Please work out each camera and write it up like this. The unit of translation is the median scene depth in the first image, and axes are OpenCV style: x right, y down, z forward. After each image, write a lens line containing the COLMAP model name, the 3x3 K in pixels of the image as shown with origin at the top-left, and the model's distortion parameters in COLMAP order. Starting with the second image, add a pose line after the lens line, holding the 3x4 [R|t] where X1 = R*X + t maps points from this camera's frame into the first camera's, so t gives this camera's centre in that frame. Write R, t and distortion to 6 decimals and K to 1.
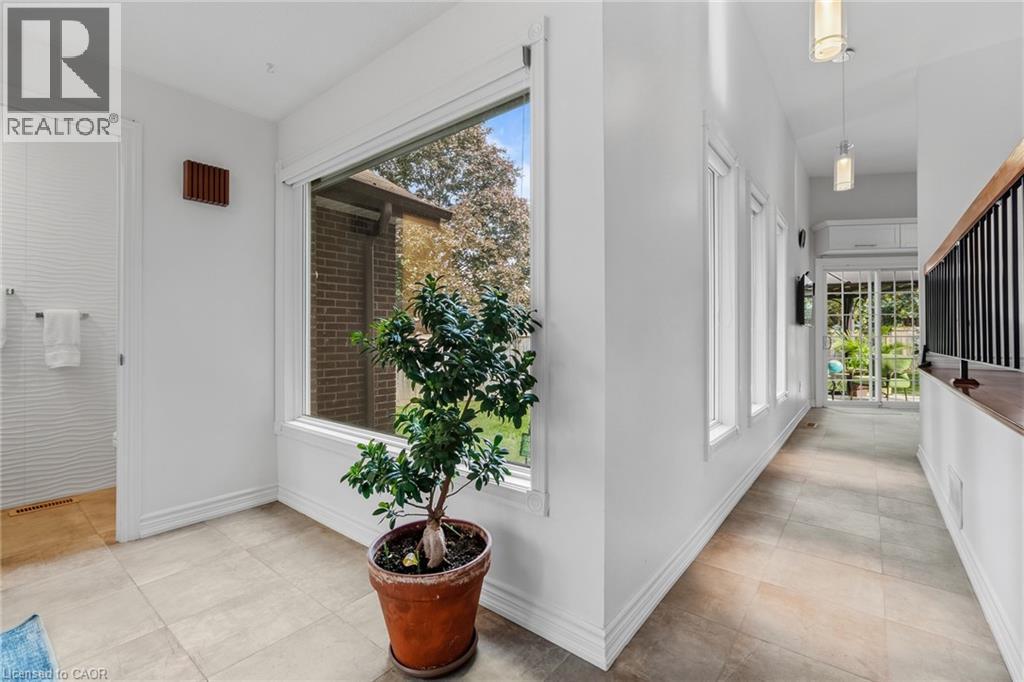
lens RADIAL K [[447.9, 0, 517.9], [0, 447.9, 333.3], [0, 0, 1]] dist [-0.000522, -0.000118]
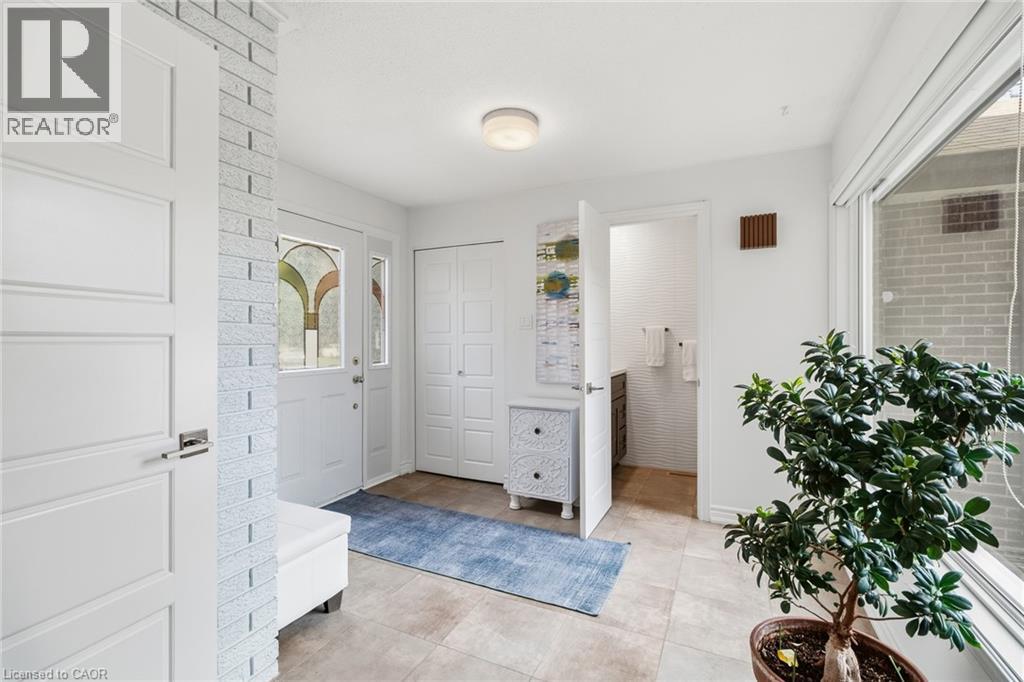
lens RADIAL K [[449.5, 0, 512.0], [0, 449.5, 341.0], [0, 0, 1]] dist [0.000764, 0.000197]
pose [[0.219105, 0.003233, -0.975696, 0.309723], [0.007873, 0.999956, 0.005081, -0.078973], [0.975670, -0.008795, 0.219070, 0.166972]]
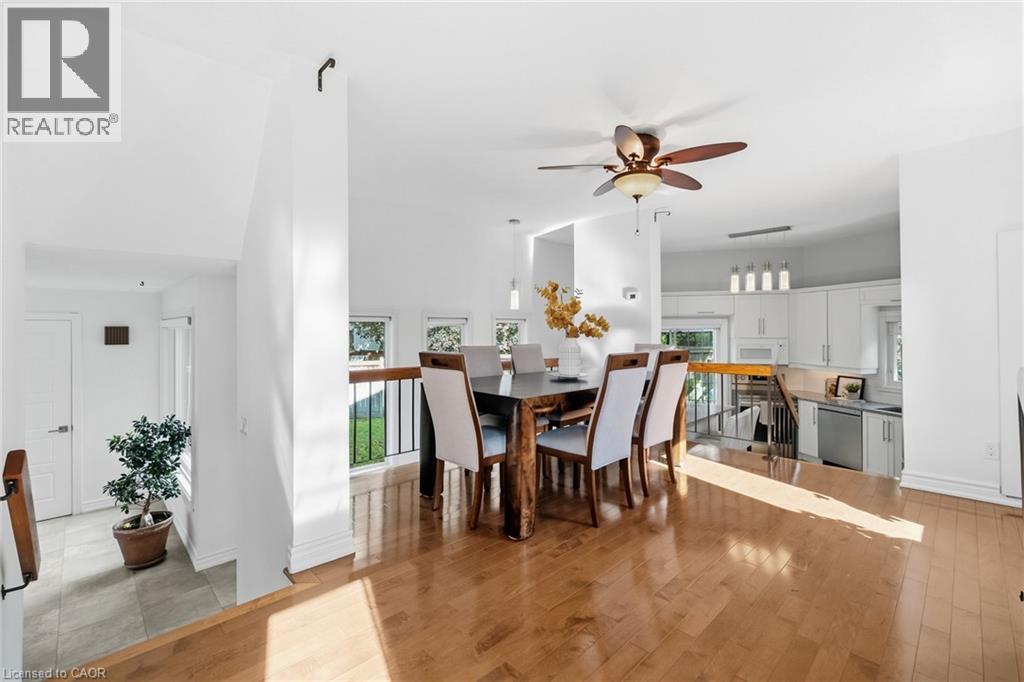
lens RADIAL K [[447.9, 0, 517.9], [0, 447.9, 333.3], [0, 0, 1]] dist [-0.000522, -0.000118]
pose [[0.992326, 0.003056, -0.123612, 1.467920], [-0.001808, 0.999946, 0.010205, -0.413962], [0.123636, -0.009903, 0.992278, -0.829348]]
